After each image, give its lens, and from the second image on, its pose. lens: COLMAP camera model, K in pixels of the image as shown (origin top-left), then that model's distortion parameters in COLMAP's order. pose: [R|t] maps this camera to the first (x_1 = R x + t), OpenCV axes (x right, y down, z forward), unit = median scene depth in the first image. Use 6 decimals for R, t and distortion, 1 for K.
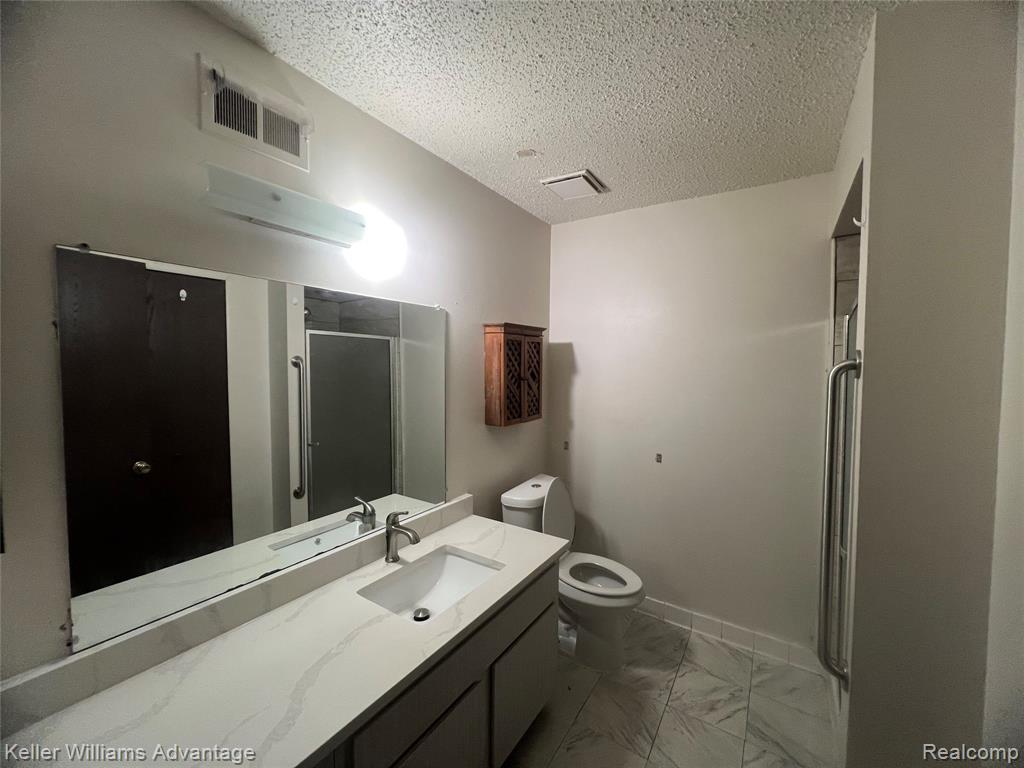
lens RADIAL K [[411.5, 0, 512.9], [0, 411.5, 384.8], [0, 0, 1]] dist [-0.001146, 0.000688]
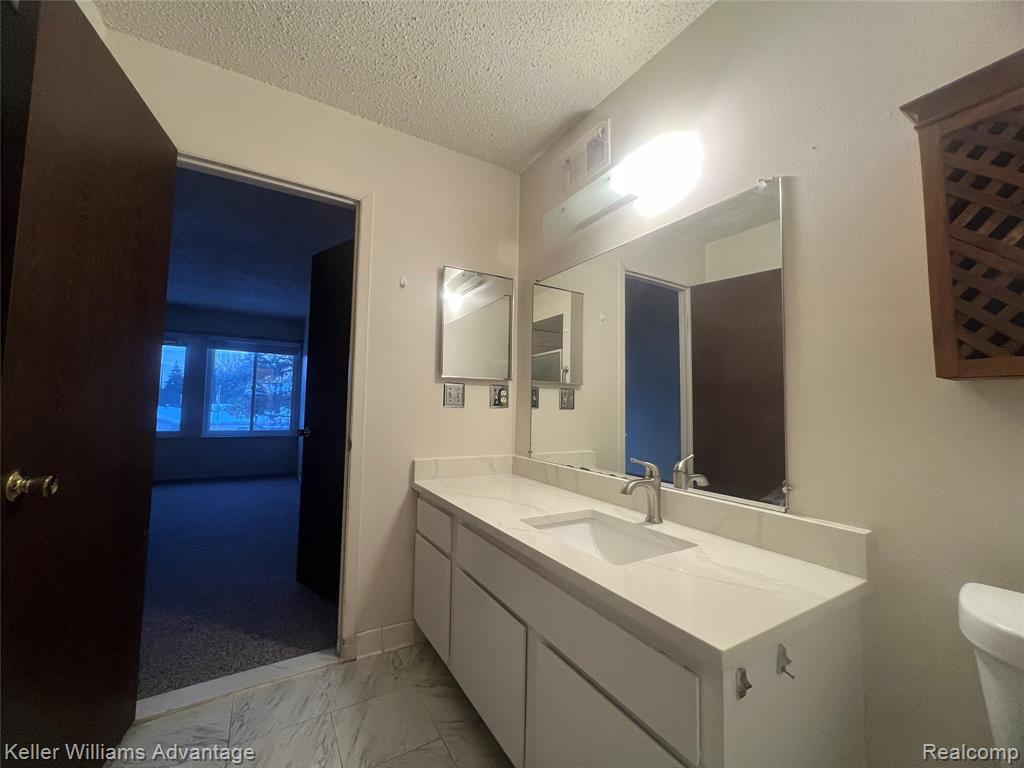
lens RADIAL K [[411.5, 0, 510.9], [0, 411.5, 380.6], [0, 0, 1]] dist [-0.001146, 0.000688]
pose [[-0.437121, -0.065979, -0.896979, 0.477799], [-0.063465, 0.997082, -0.042414, 0.147635], [0.897161, 0.038386, -0.440033, 0.850480]]
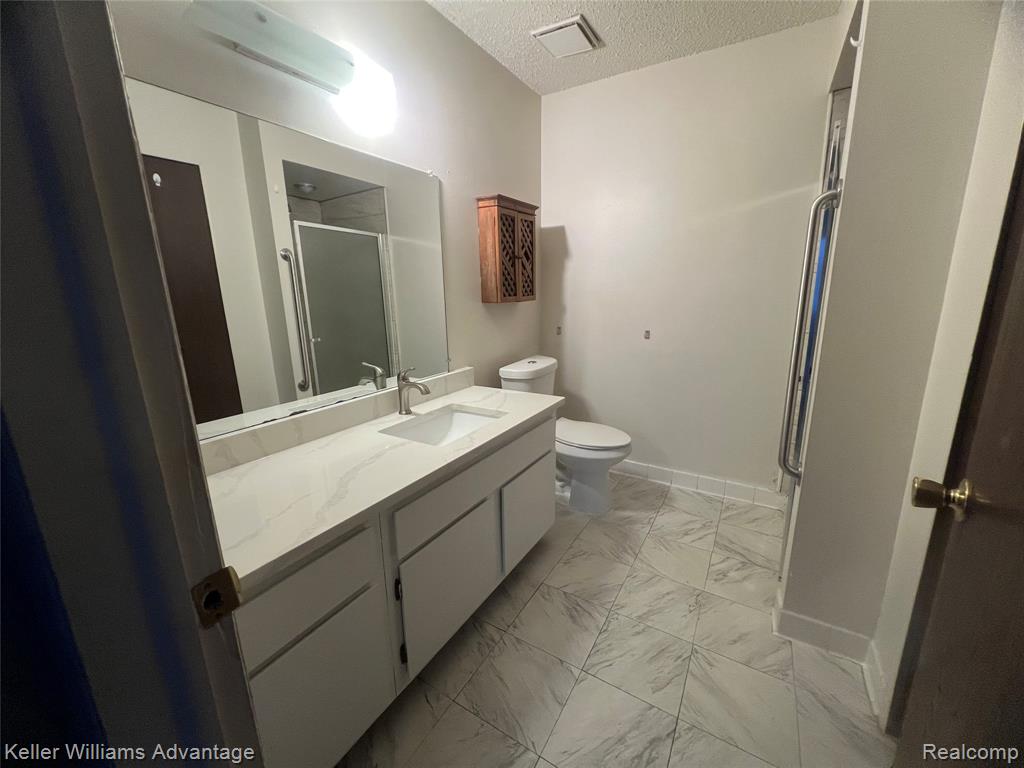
lens RADIAL K [[411.5, 0, 513.3], [0, 411.5, 384.2], [0, 0, 1]] dist [-0.001146, 0.000688]
pose [[0.999098, -0.032517, 0.027310, -0.025293], [0.027183, 0.983841, 0.176970, 0.125476], [-0.032623, -0.176068, 0.983837, -0.058213]]
